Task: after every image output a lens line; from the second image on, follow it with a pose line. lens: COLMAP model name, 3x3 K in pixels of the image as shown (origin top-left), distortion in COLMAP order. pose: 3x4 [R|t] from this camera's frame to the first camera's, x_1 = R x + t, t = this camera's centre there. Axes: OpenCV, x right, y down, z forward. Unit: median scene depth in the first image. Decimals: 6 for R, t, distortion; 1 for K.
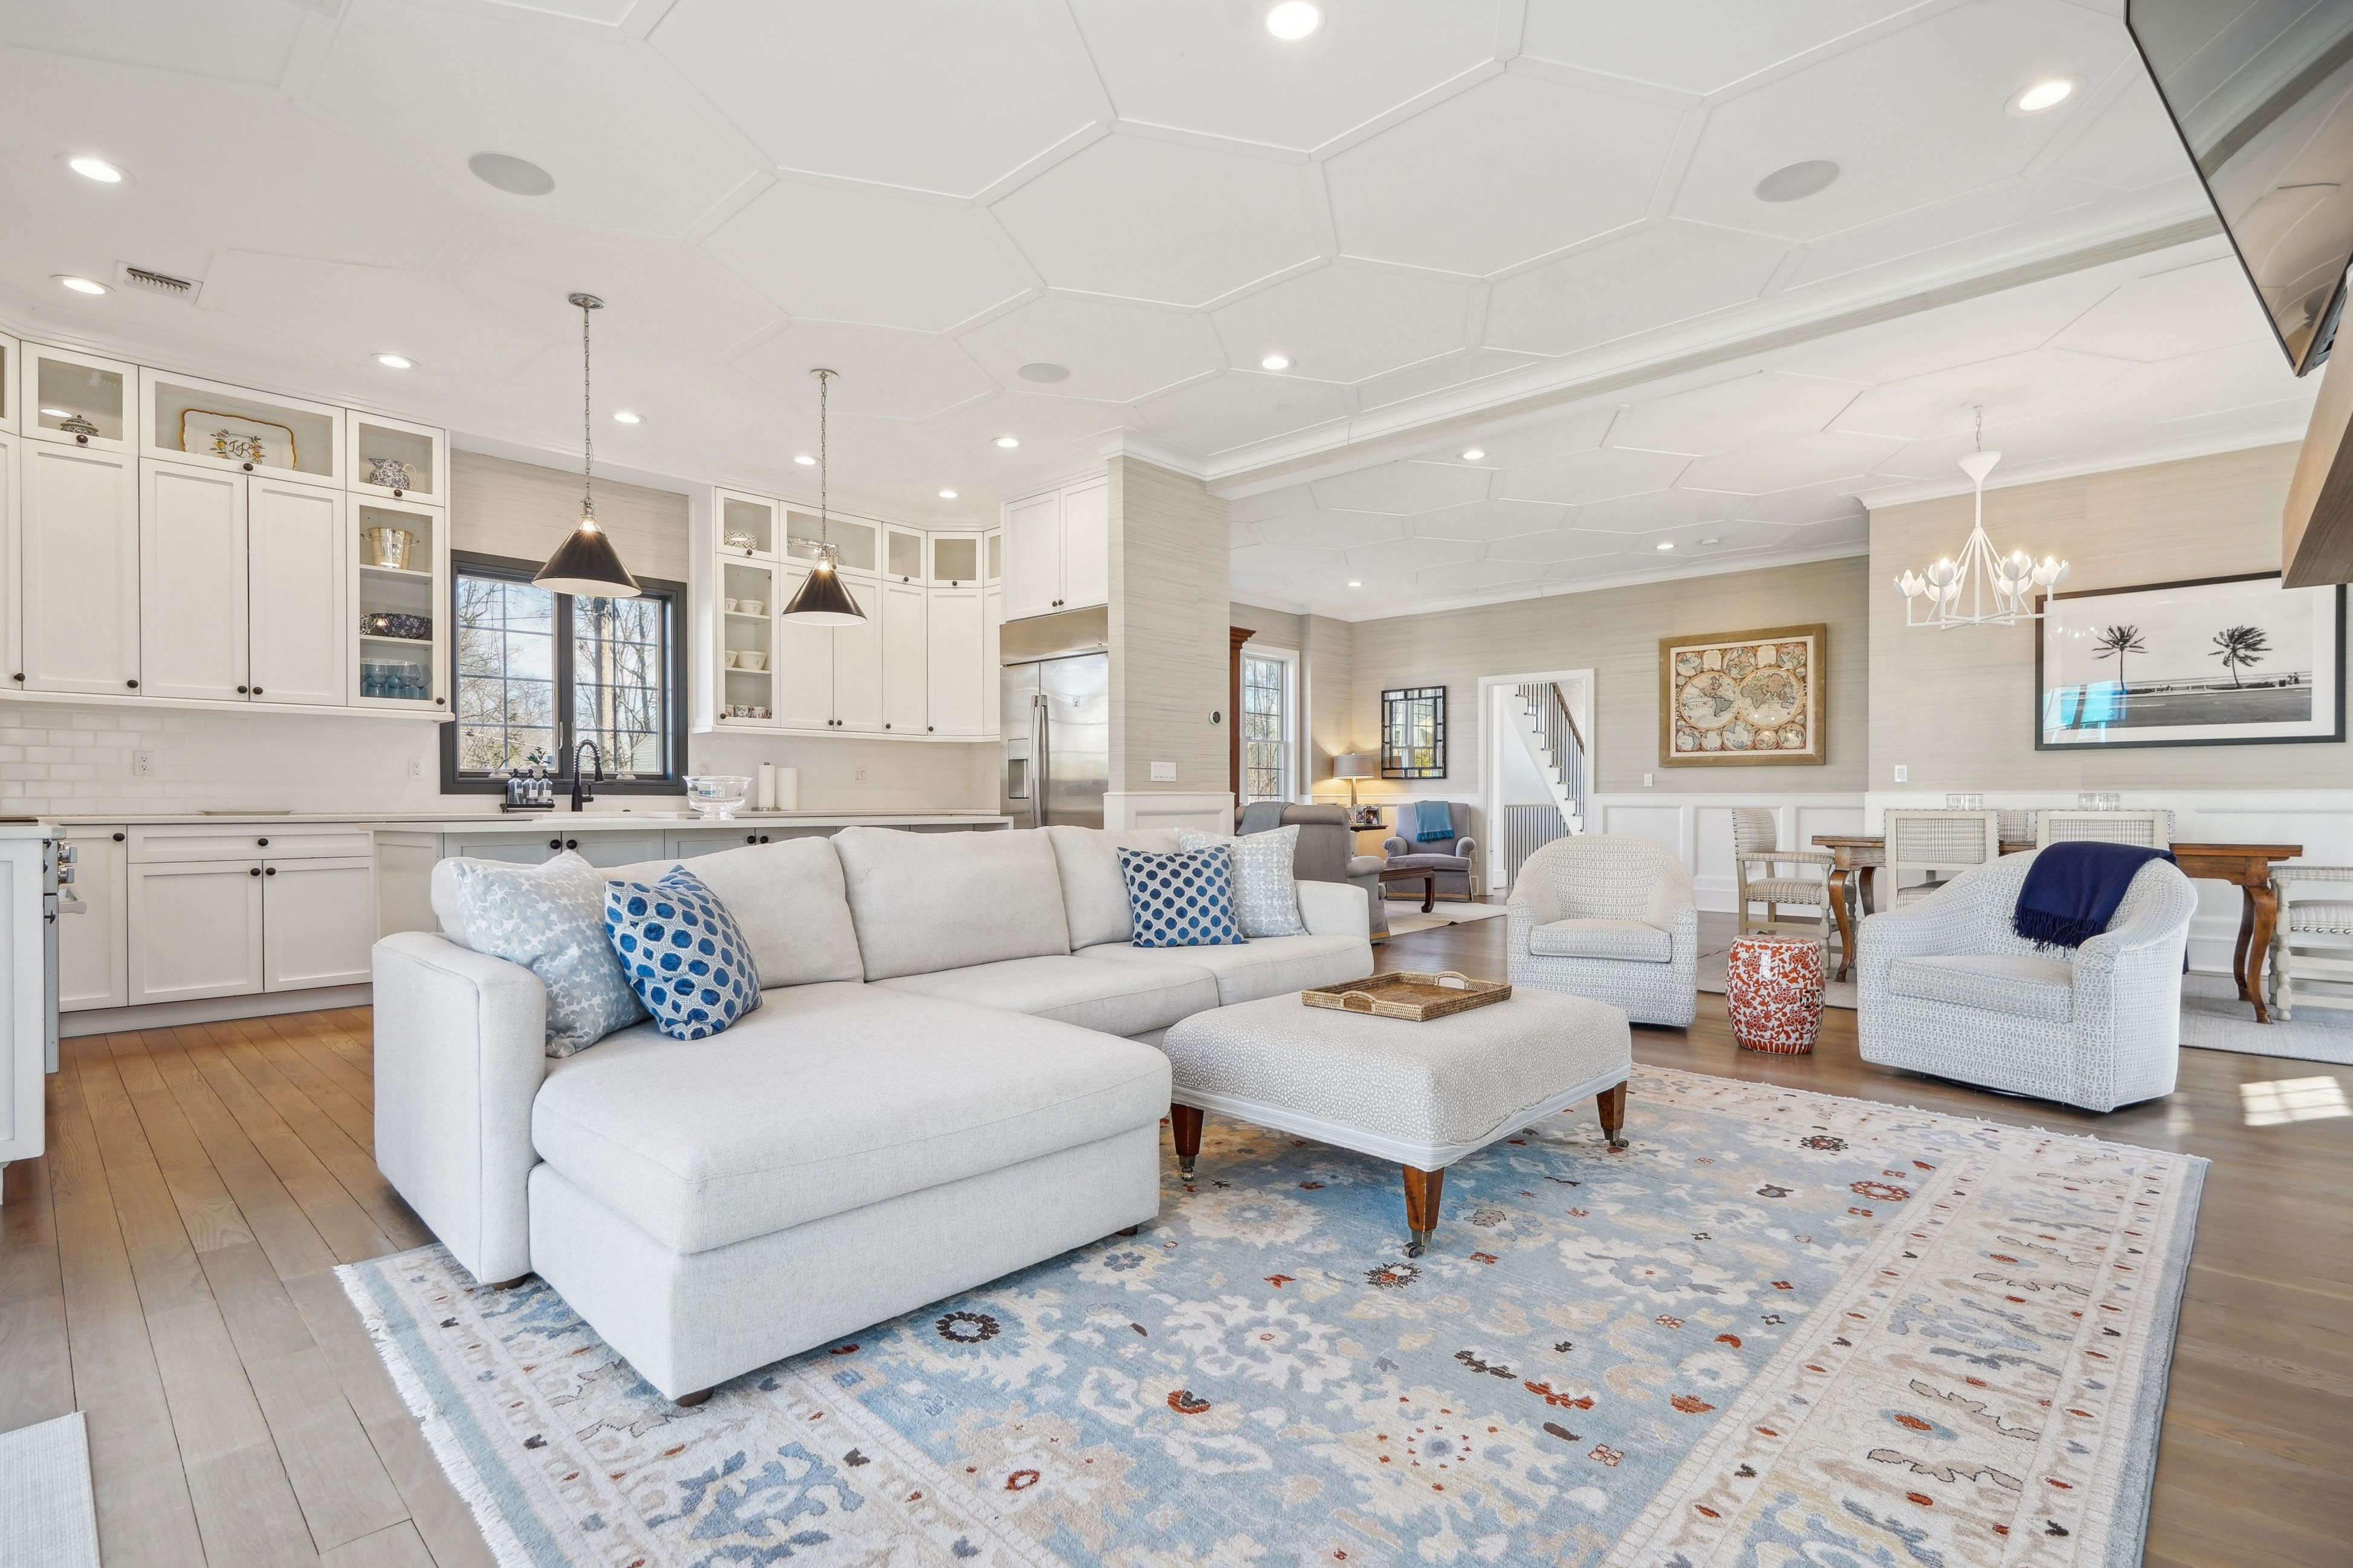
lens RADIAL K [[1095.0, 0, 1175.3], [0, 1095.0, 802.3], [0, 0, 1]] dist [-0.004638, -0.000212]
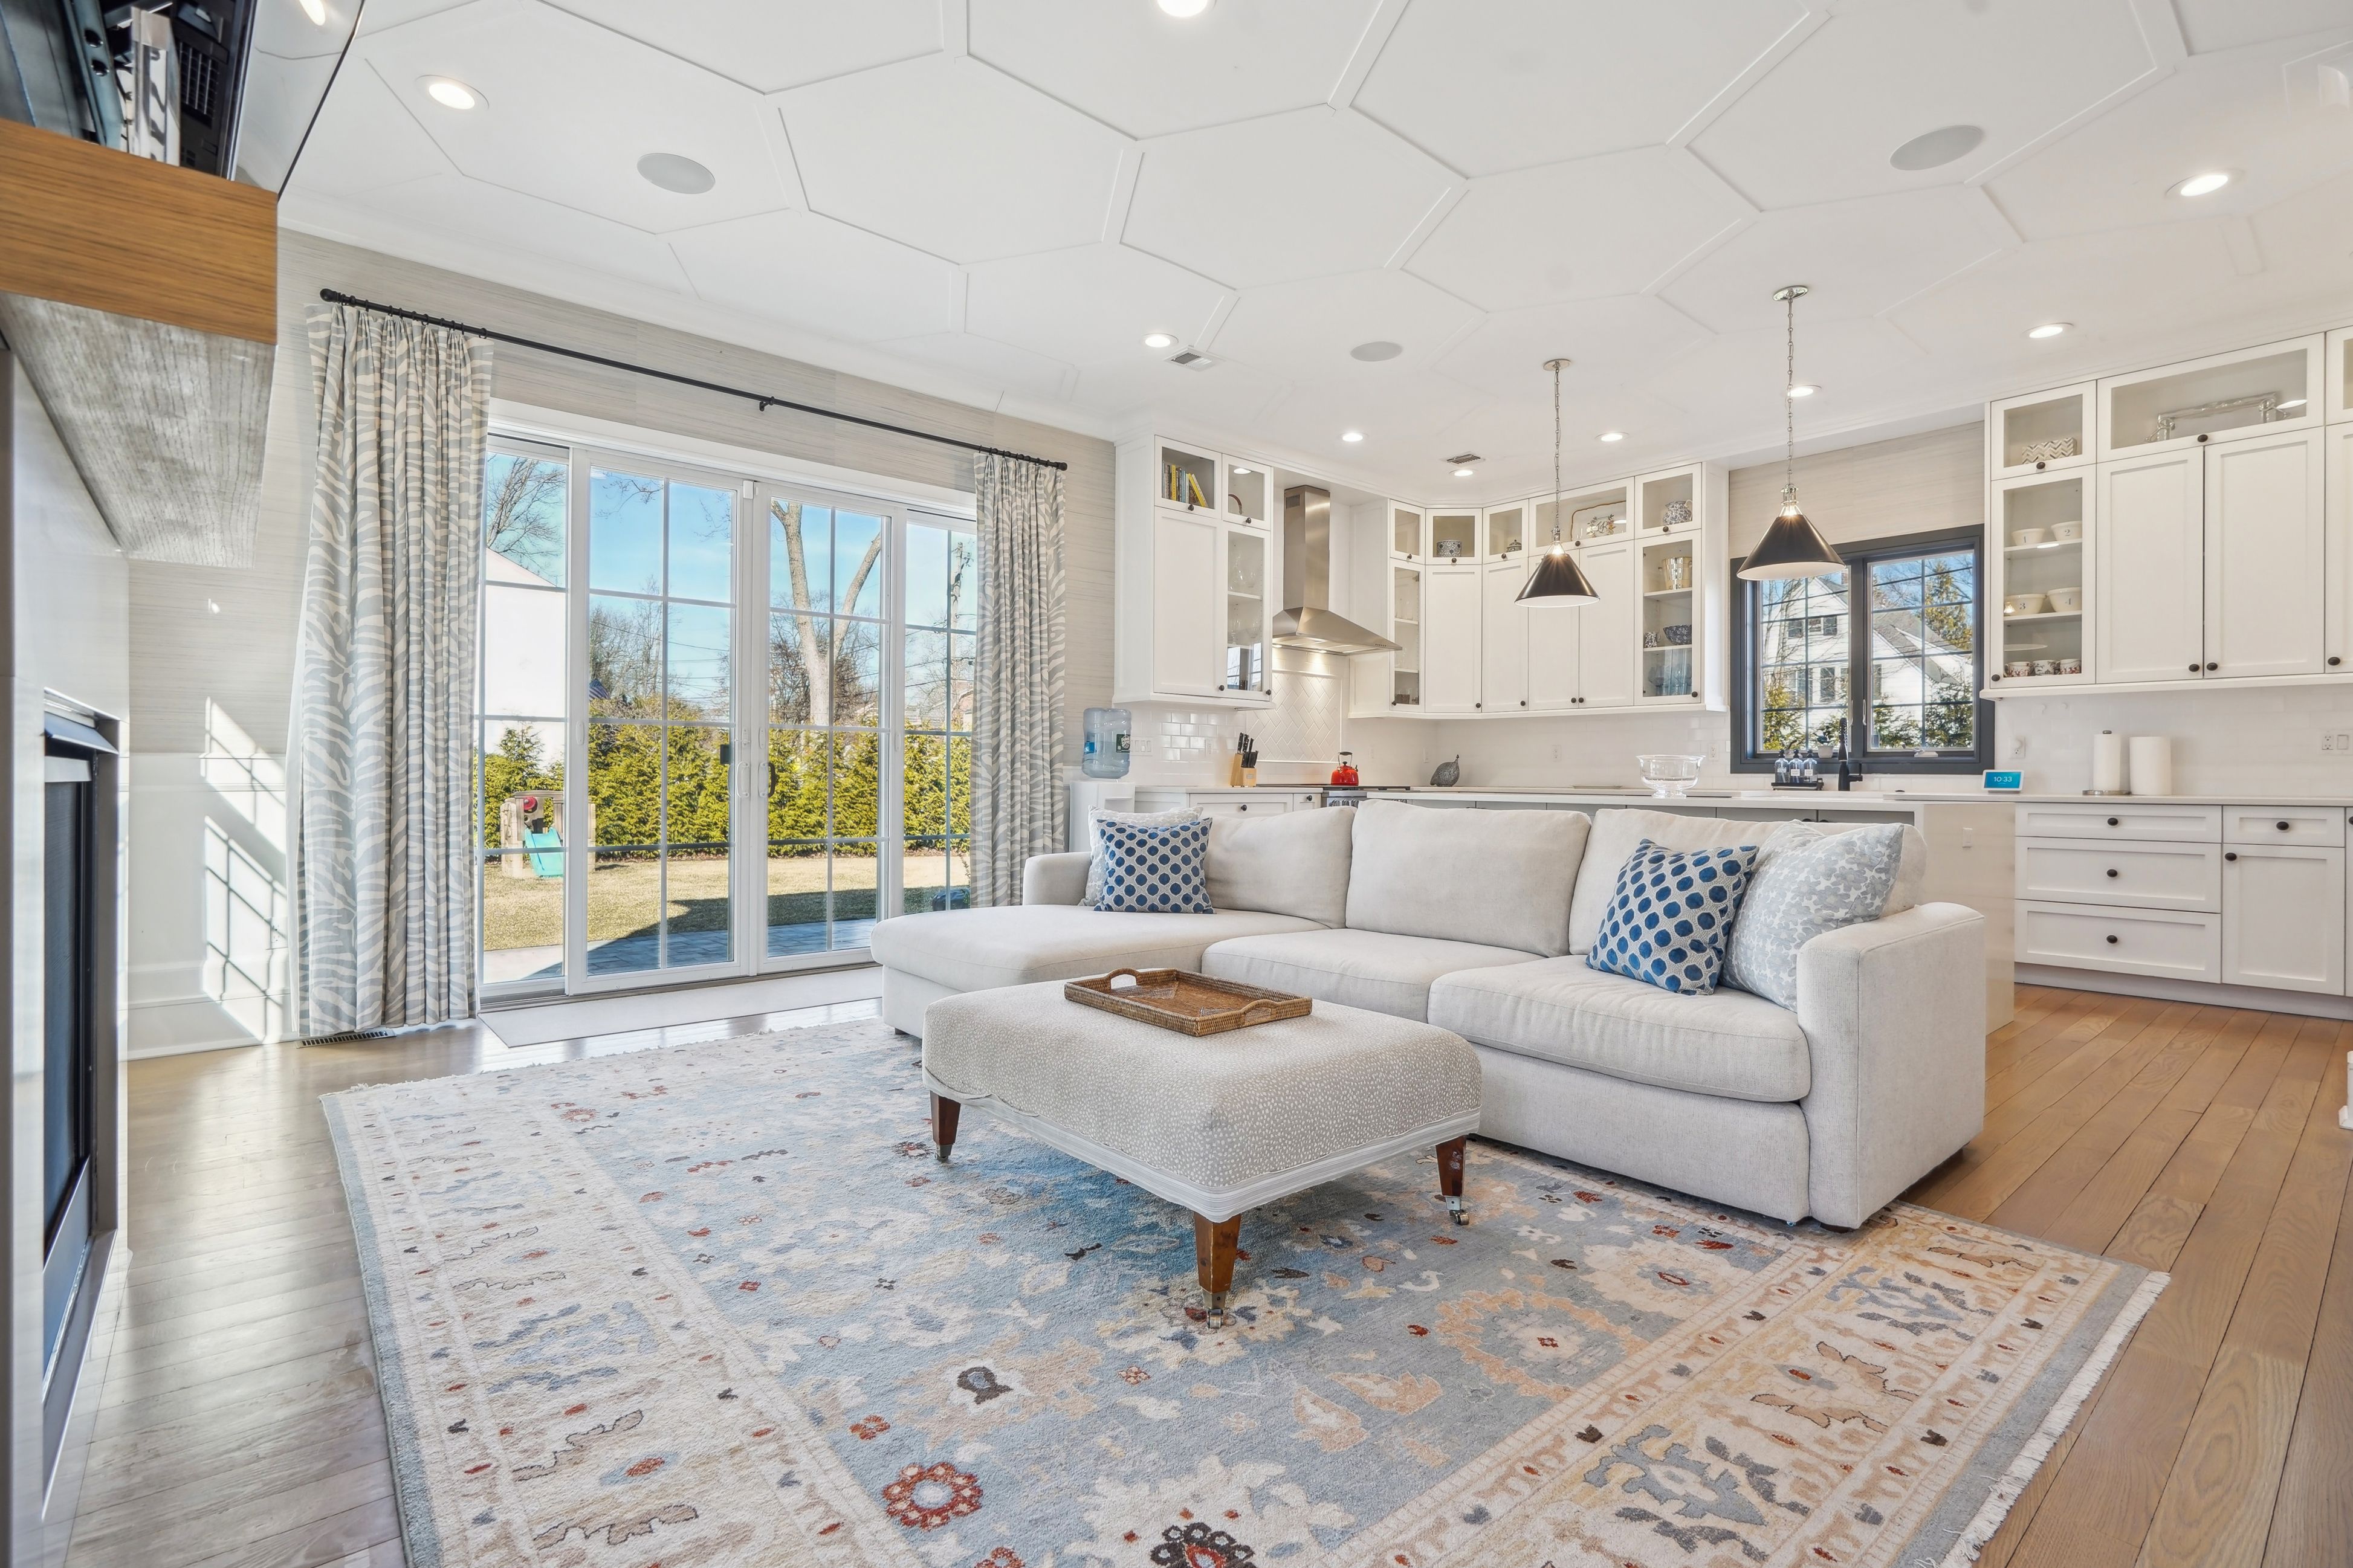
lens RADIAL K [[1095.0, 0, 1171.4], [0, 1095.0, 771.8], [0, 0, 1]] dist [-0.004638, -0.000212]
pose [[-0.107520, -0.004569, -0.994192, 0.337559], [-0.005674, 0.999976, -0.003982, -0.000783], [0.994187, 0.005213, -0.107543, 0.337604]]
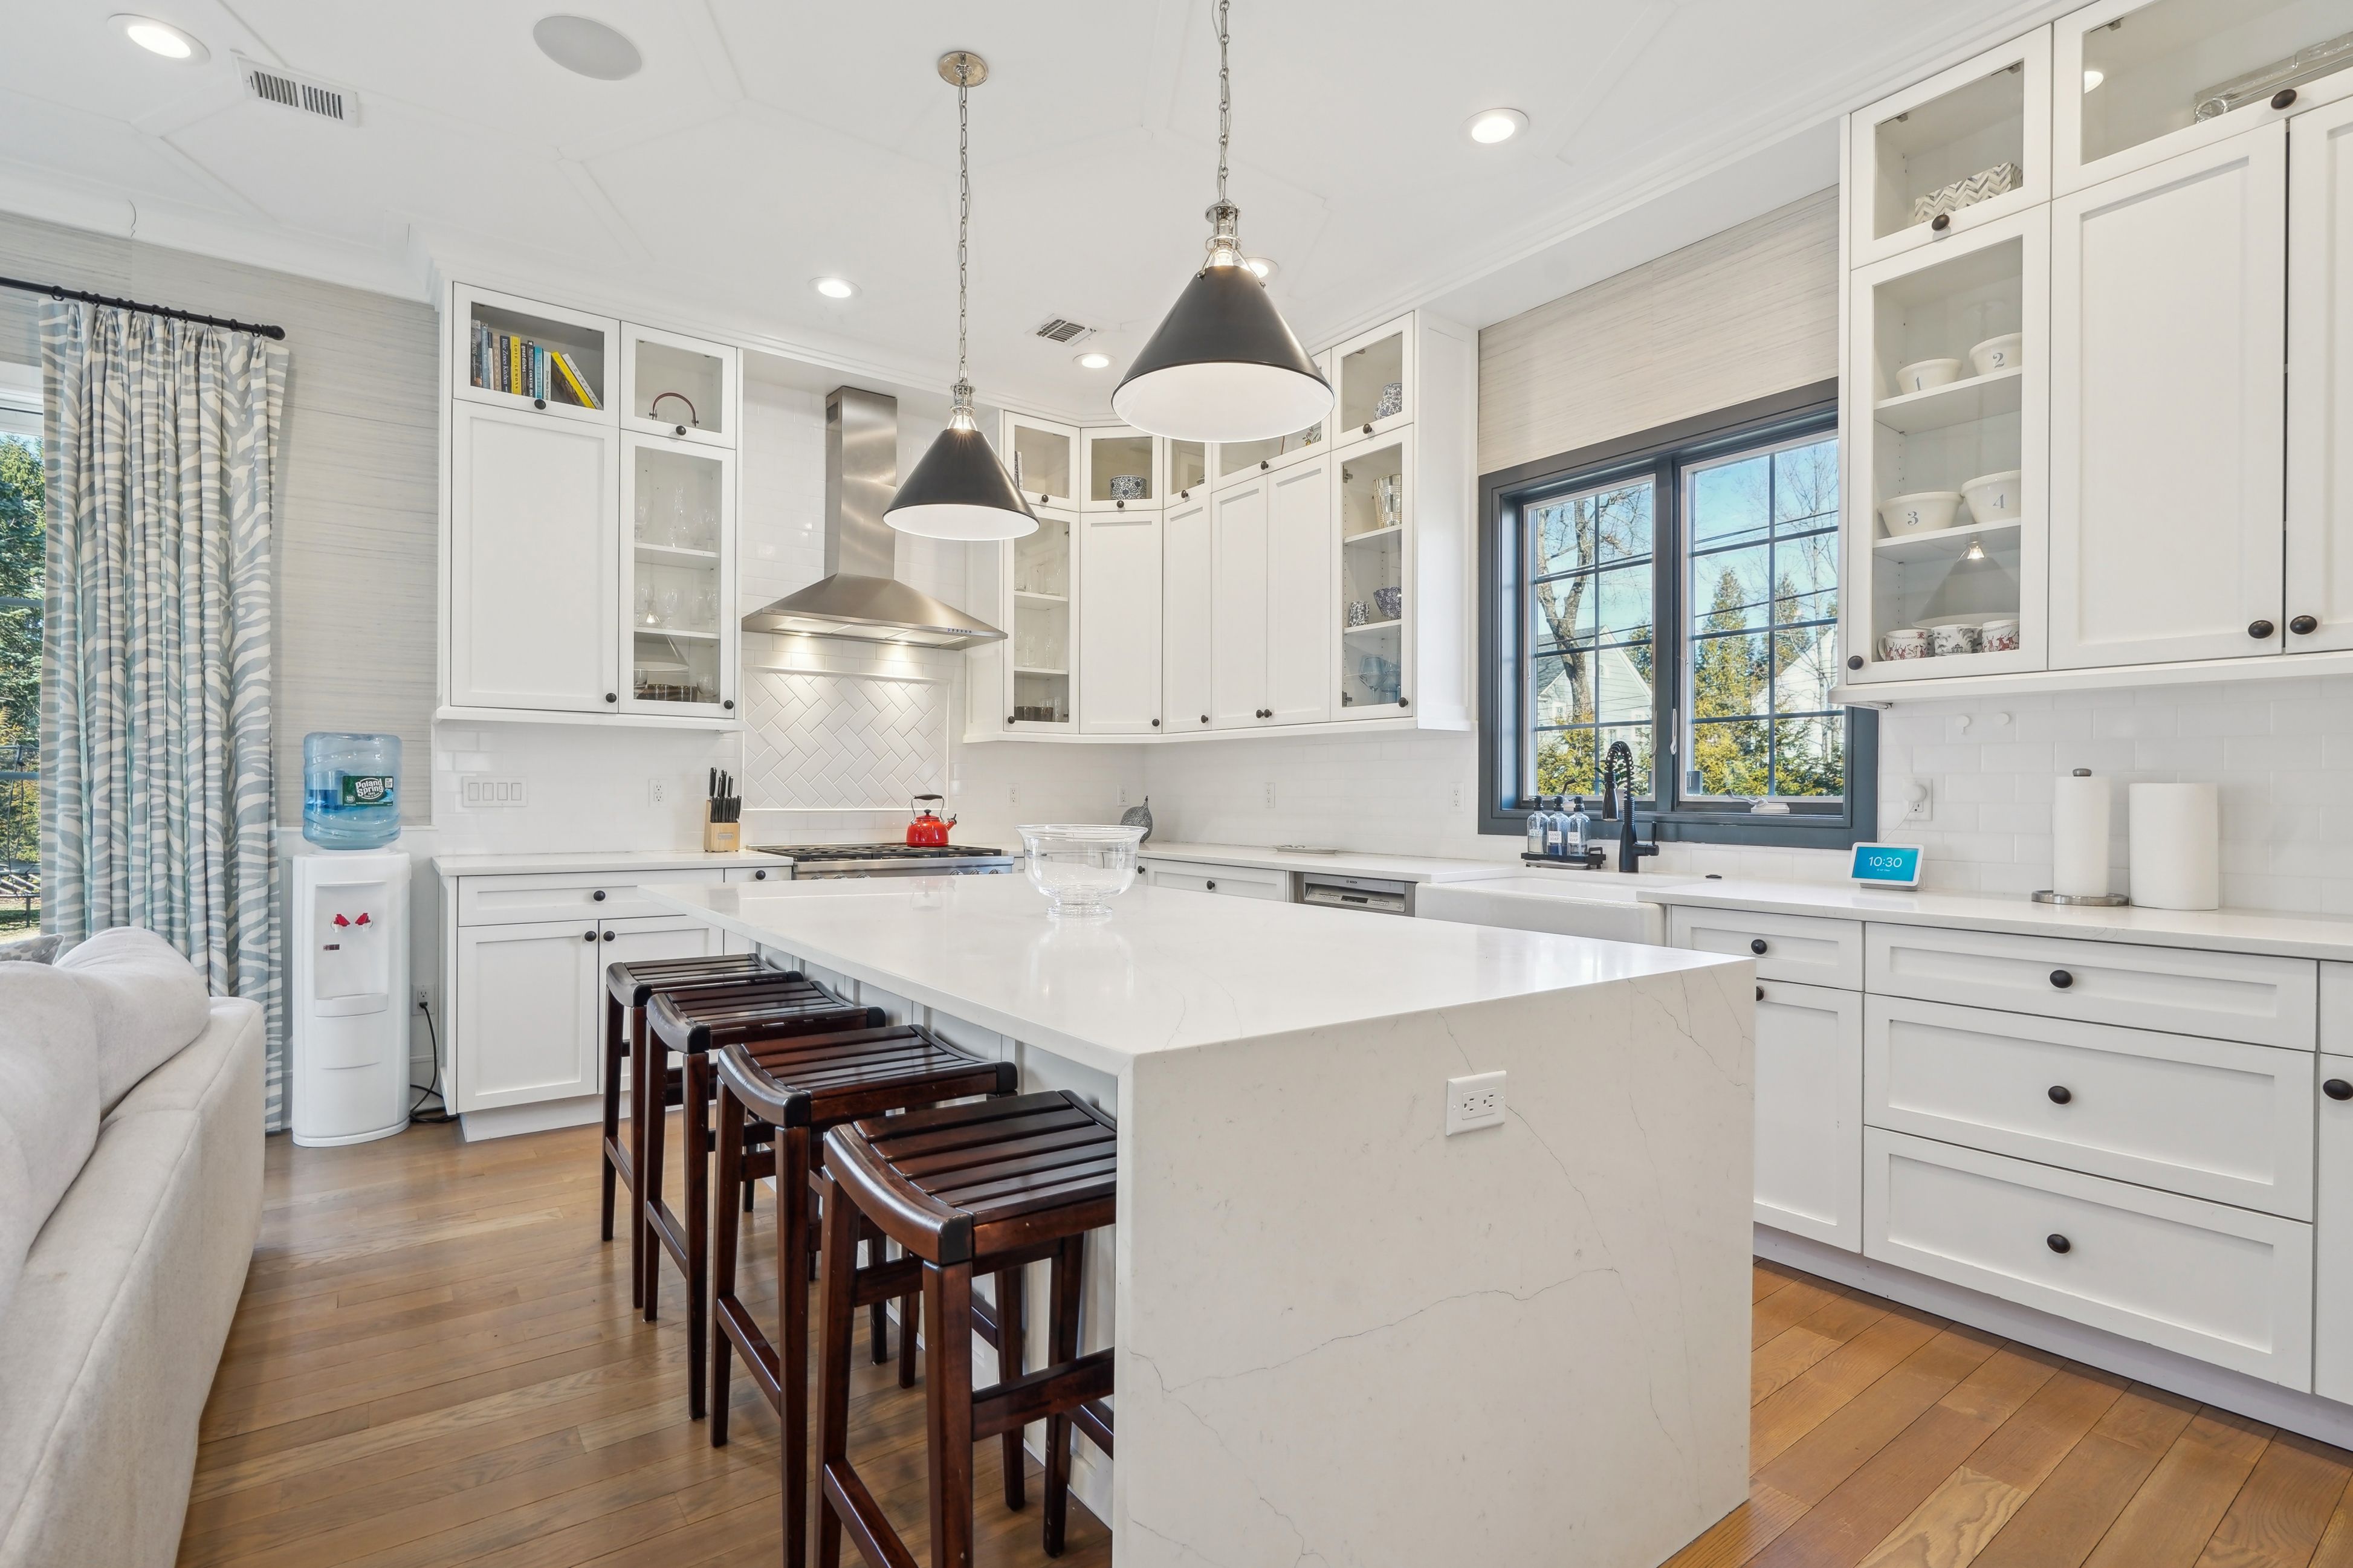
lens RADIAL K [[1095.0, 0, 1181.0], [0, 1095.0, 796.9], [0, 0, 1]] dist [-0.004638, -0.000212]
pose [[-0.186460, 0.002459, -0.982459, 0.026856], [-0.004625, 0.999984, 0.003380, -0.020312], [0.982452, 0.005174, -0.186446, 0.593128]]
